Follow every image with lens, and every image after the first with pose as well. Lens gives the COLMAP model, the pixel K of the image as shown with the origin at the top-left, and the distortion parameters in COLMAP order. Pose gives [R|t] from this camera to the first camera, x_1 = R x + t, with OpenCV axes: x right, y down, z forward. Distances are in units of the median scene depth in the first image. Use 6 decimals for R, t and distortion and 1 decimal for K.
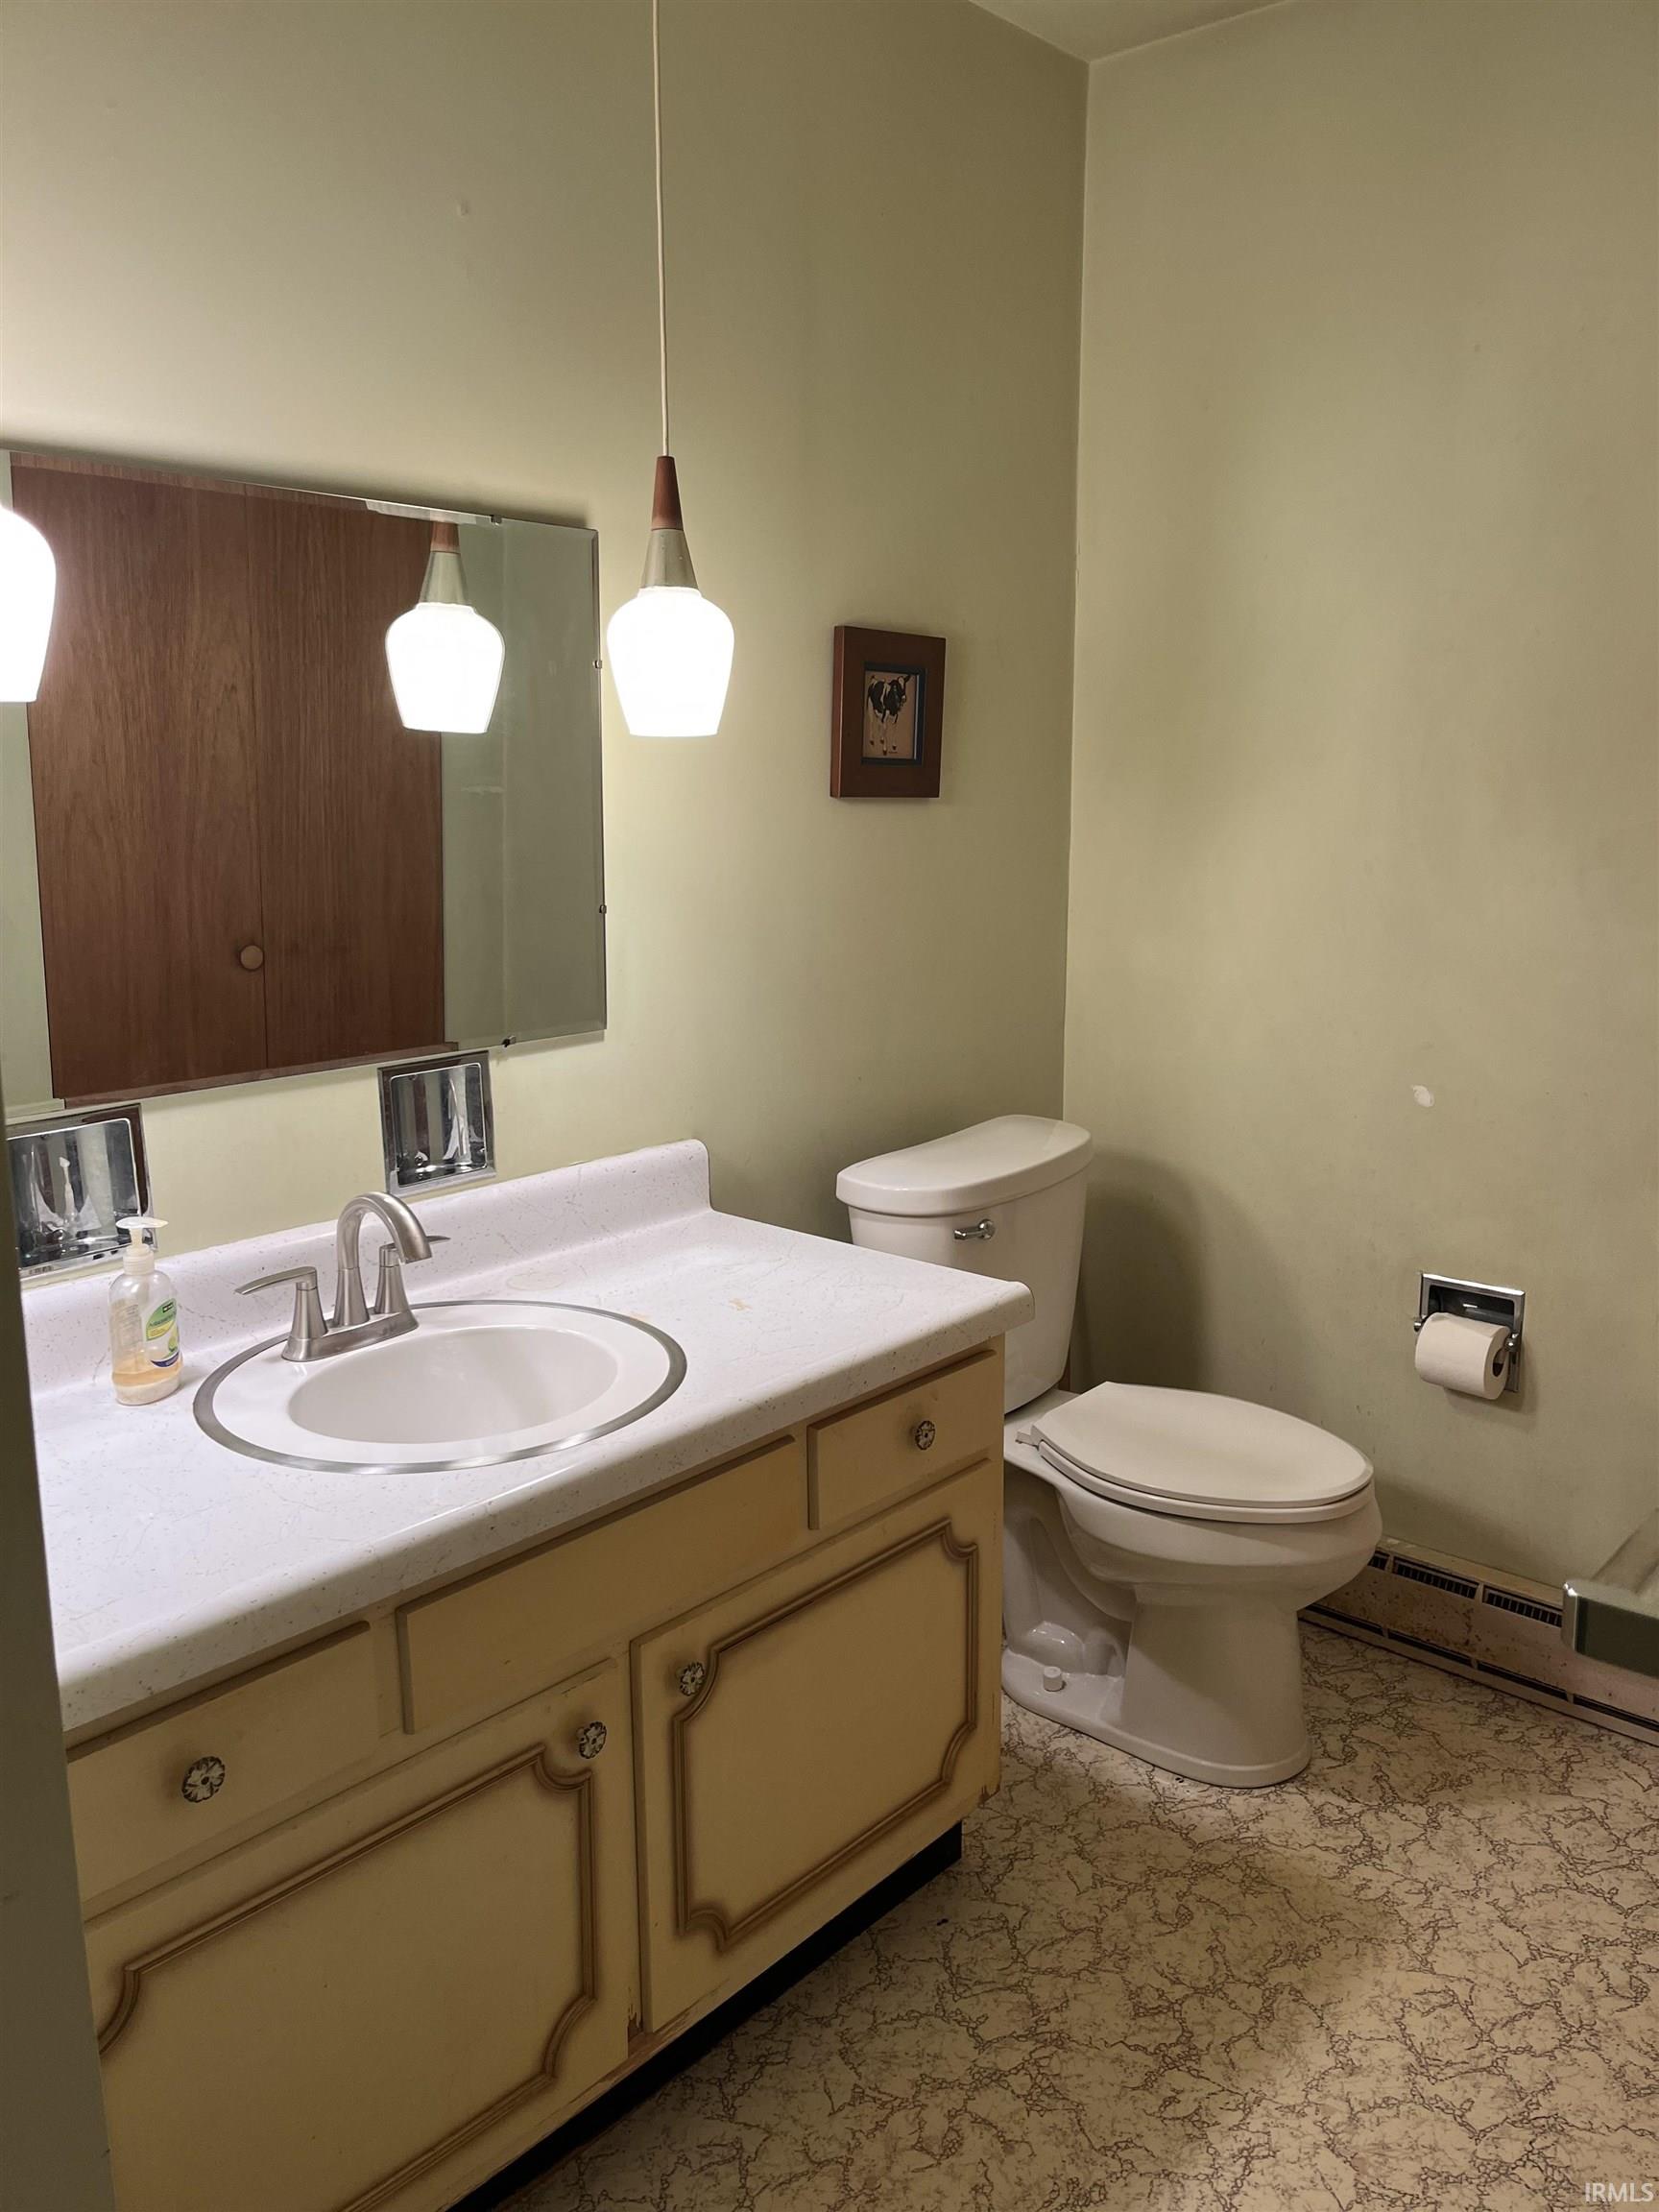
lens RADIAL K [[1681.8, 0, 829.5], [0, 1681.8, 1106.0], [0, 0, 1]] dist [0.061841, -0.090118]
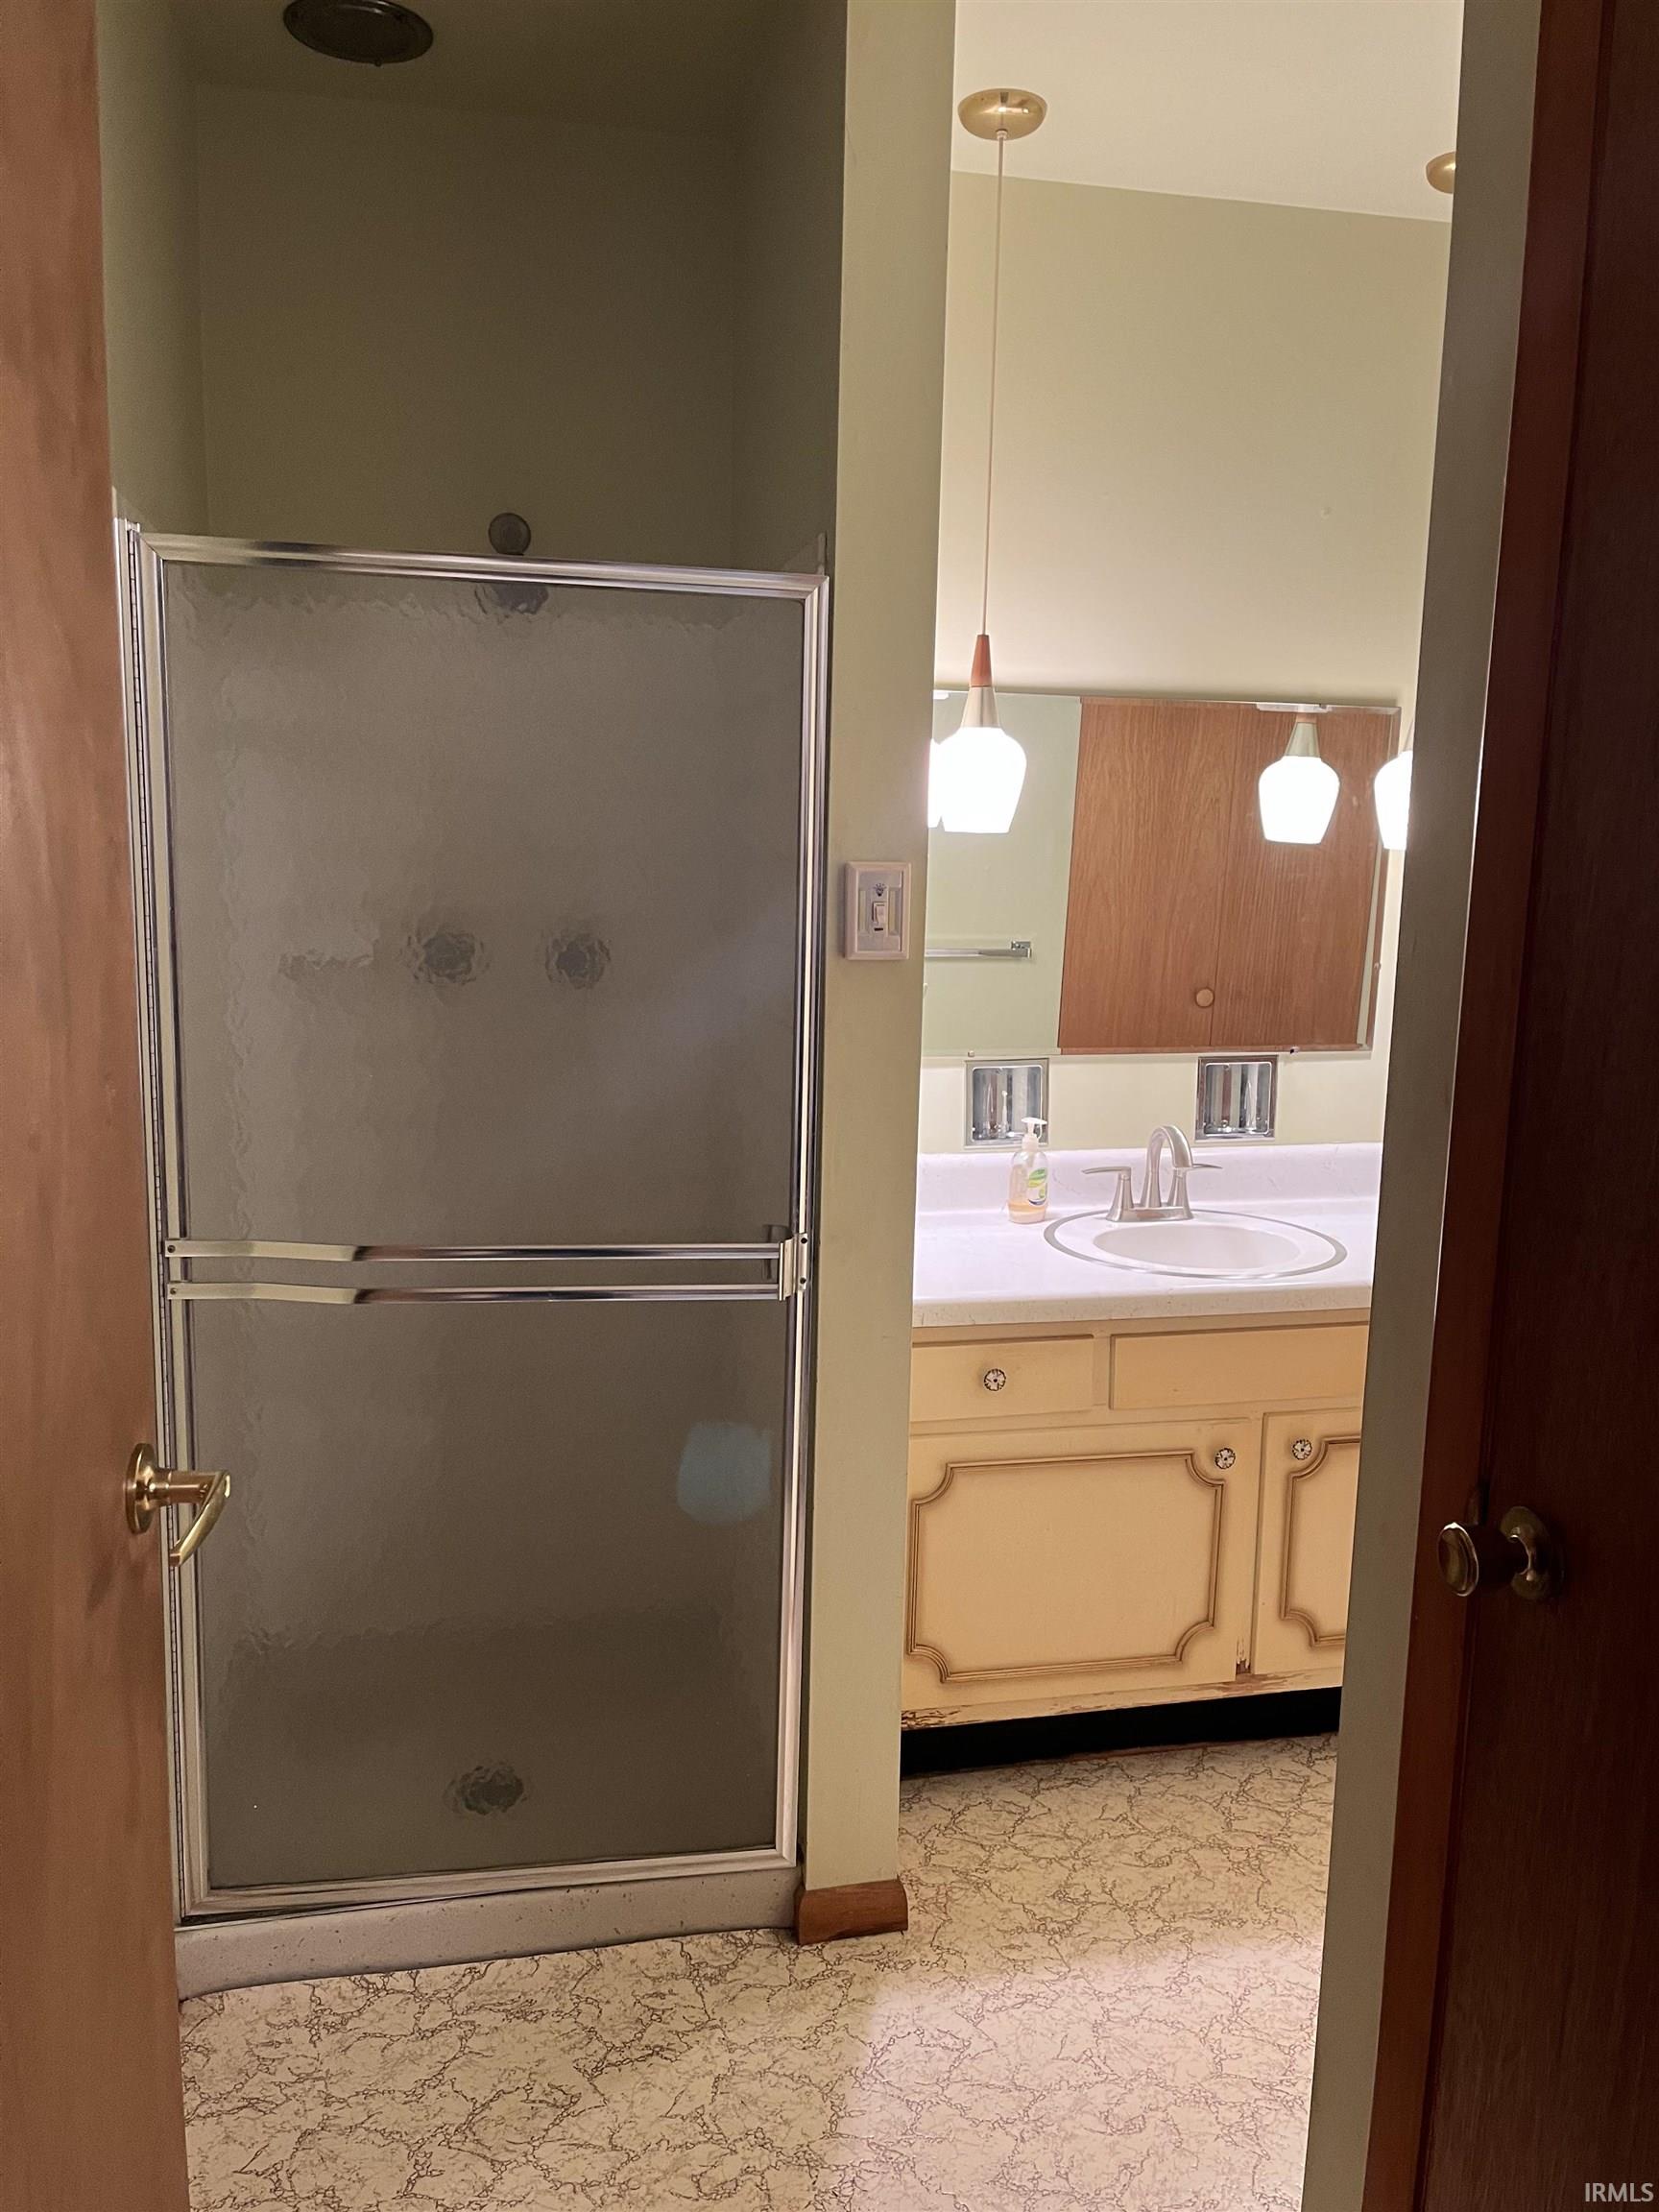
lens RADIAL K [[1654.4, 0, 835.4], [0, 1654.4, 1129.3], [0, 0, 1]] dist [0.063649, -0.086627]
pose [[0.810312, 0.120686, -0.573436, 0.360400], [-0.137379, 0.990415, 0.014317, 0.070487], [0.569668, 0.067177, 0.819125, -0.458524]]
